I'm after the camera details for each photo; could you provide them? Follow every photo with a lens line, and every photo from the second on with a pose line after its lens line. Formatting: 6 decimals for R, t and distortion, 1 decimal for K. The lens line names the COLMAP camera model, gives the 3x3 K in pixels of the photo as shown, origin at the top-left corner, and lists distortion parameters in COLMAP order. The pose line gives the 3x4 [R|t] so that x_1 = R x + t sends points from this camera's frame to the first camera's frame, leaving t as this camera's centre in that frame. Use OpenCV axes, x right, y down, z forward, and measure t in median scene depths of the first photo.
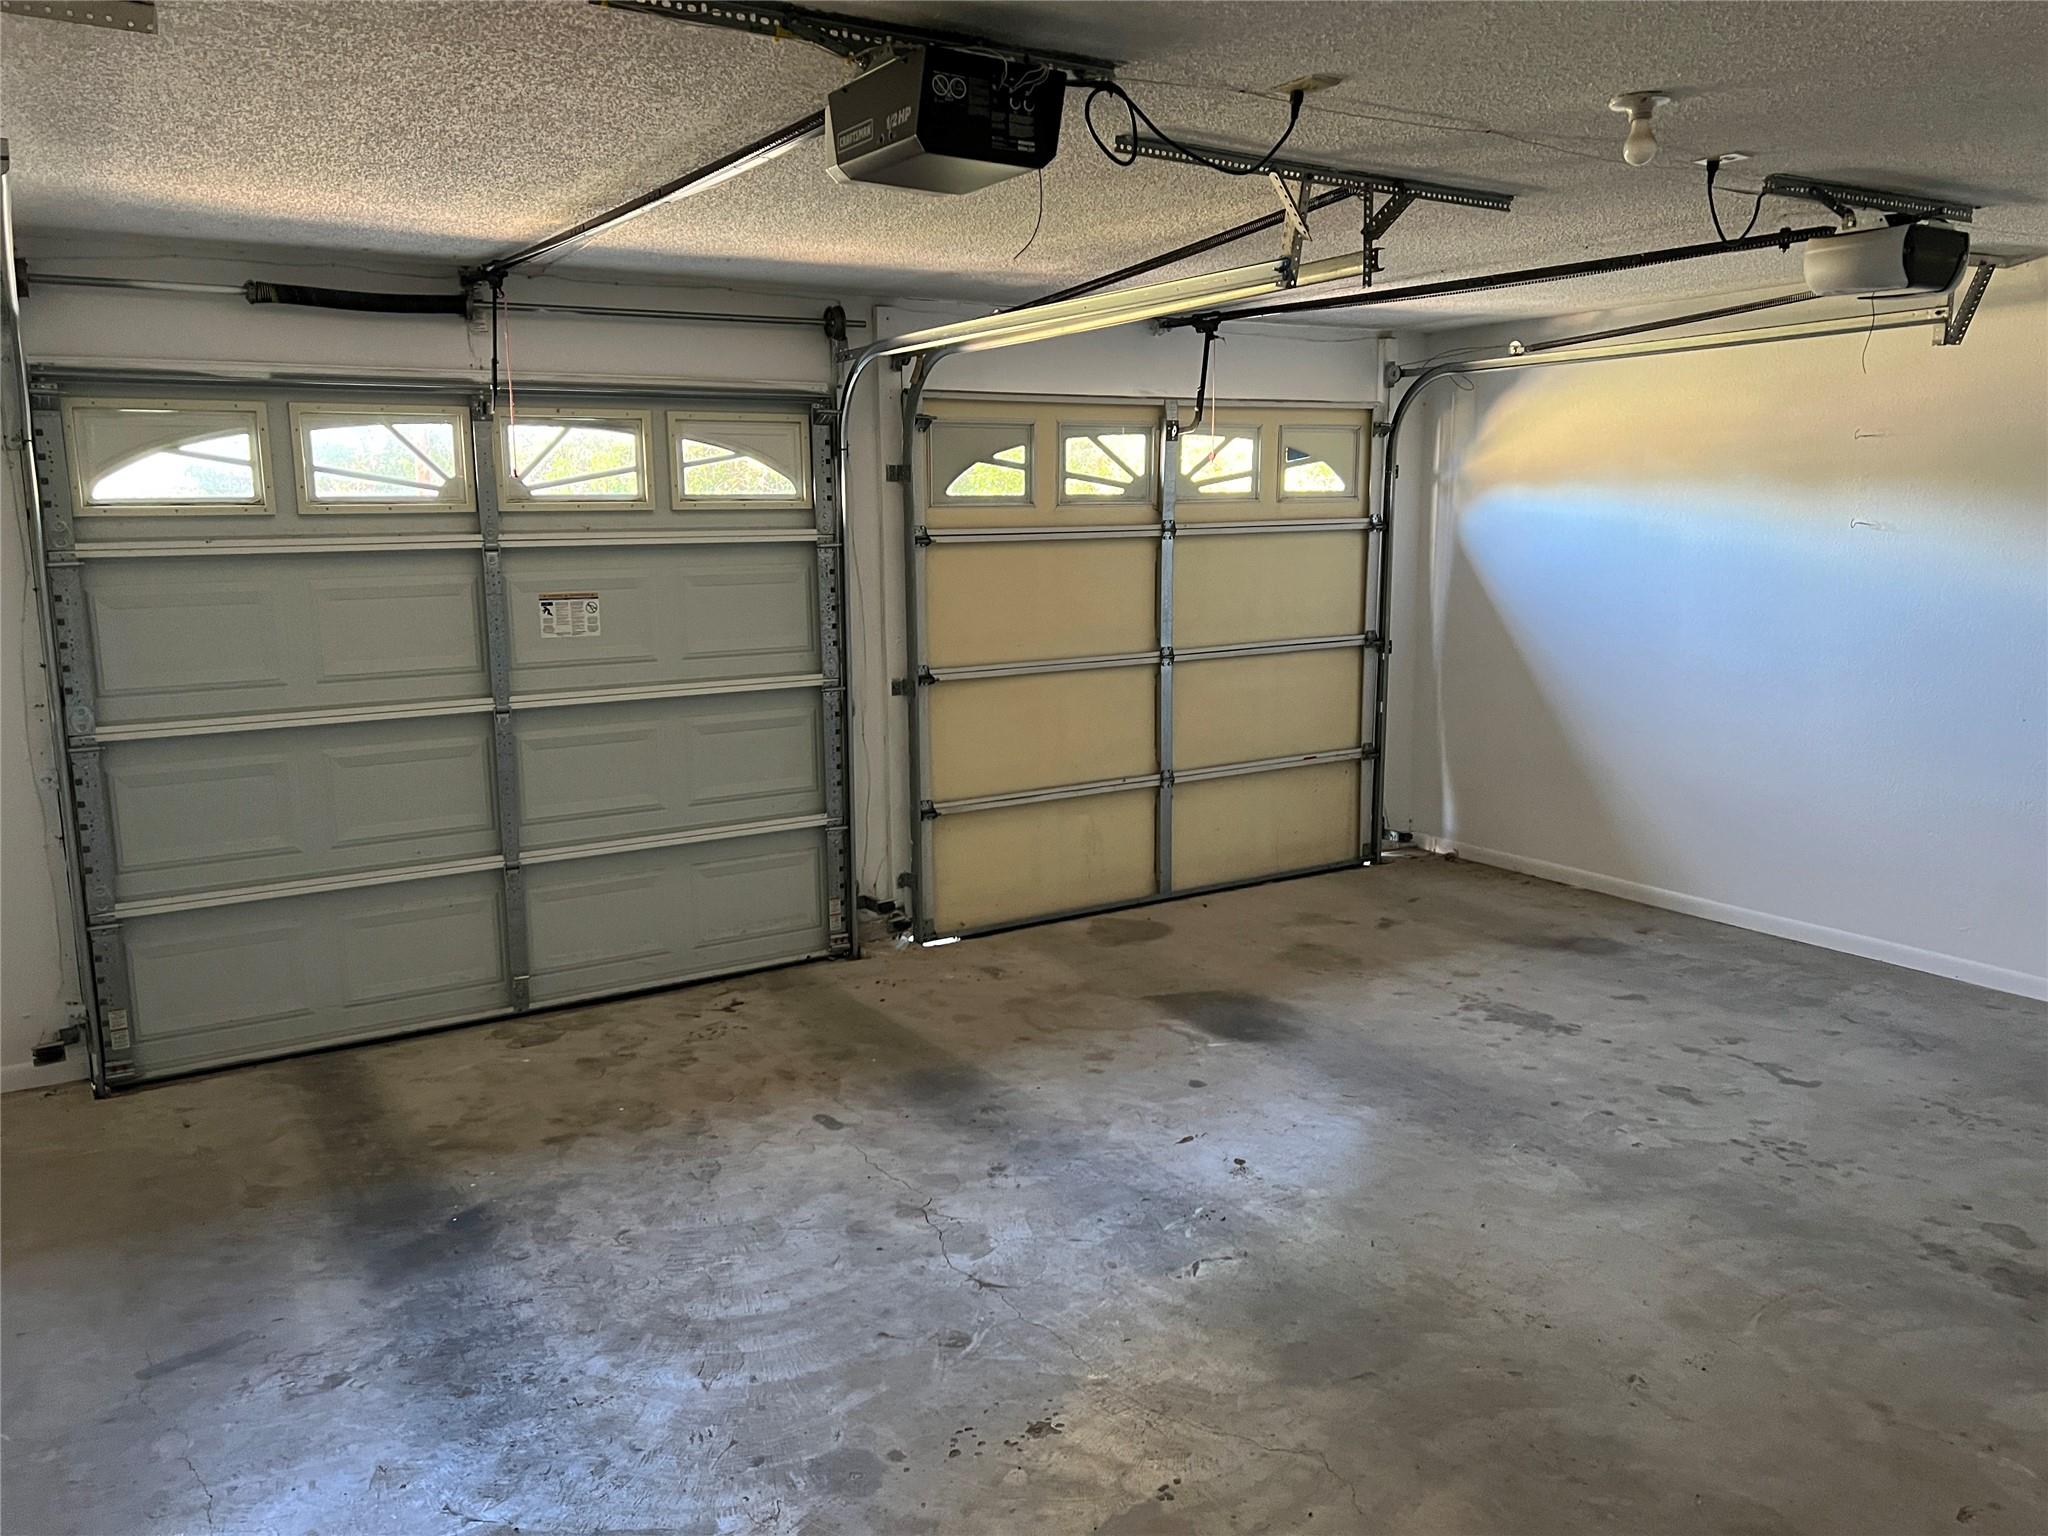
lens RADIAL K [[1537.0, 0, 1024.9], [0, 1537.0, 768.1], [0, 0, 1]] dist [0.059868, -0.067228]
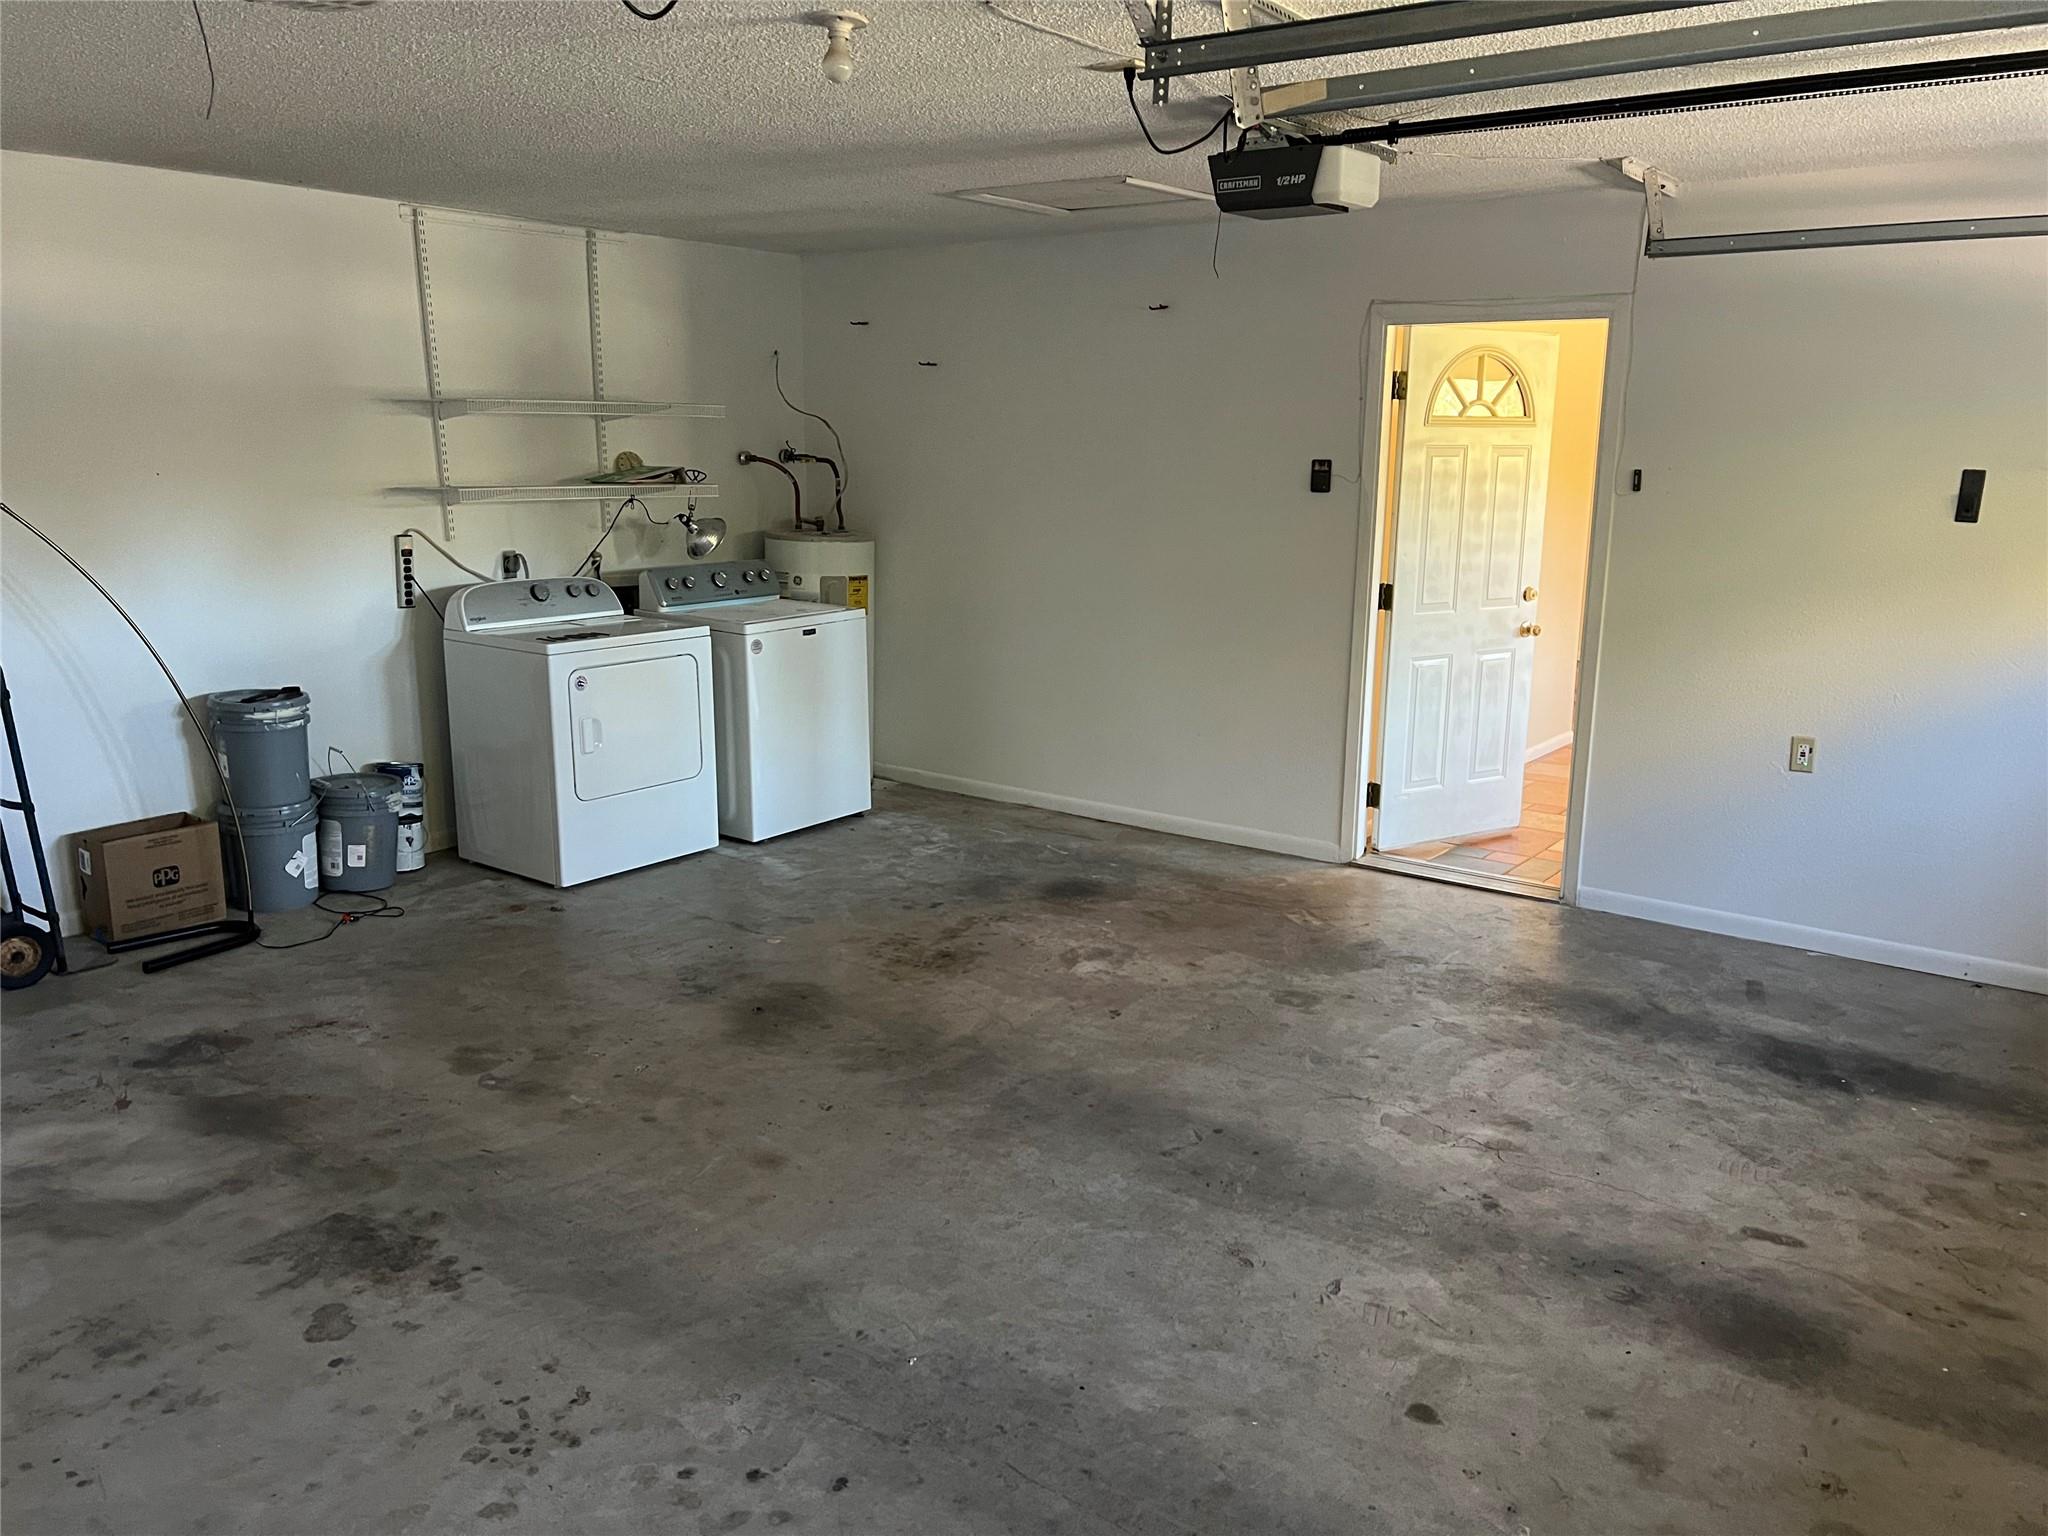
lens RADIAL K [[1537.0, 0, 1025.6], [0, 1537.0, 769.5], [0, 0, 1]] dist [0.059868, -0.067228]
pose [[-0.935267, 0.074057, -0.346110, 0.527041], [-0.063397, 0.927001, 0.369663, -0.277458], [0.348220, 0.367676, -0.862298, 1.639489]]
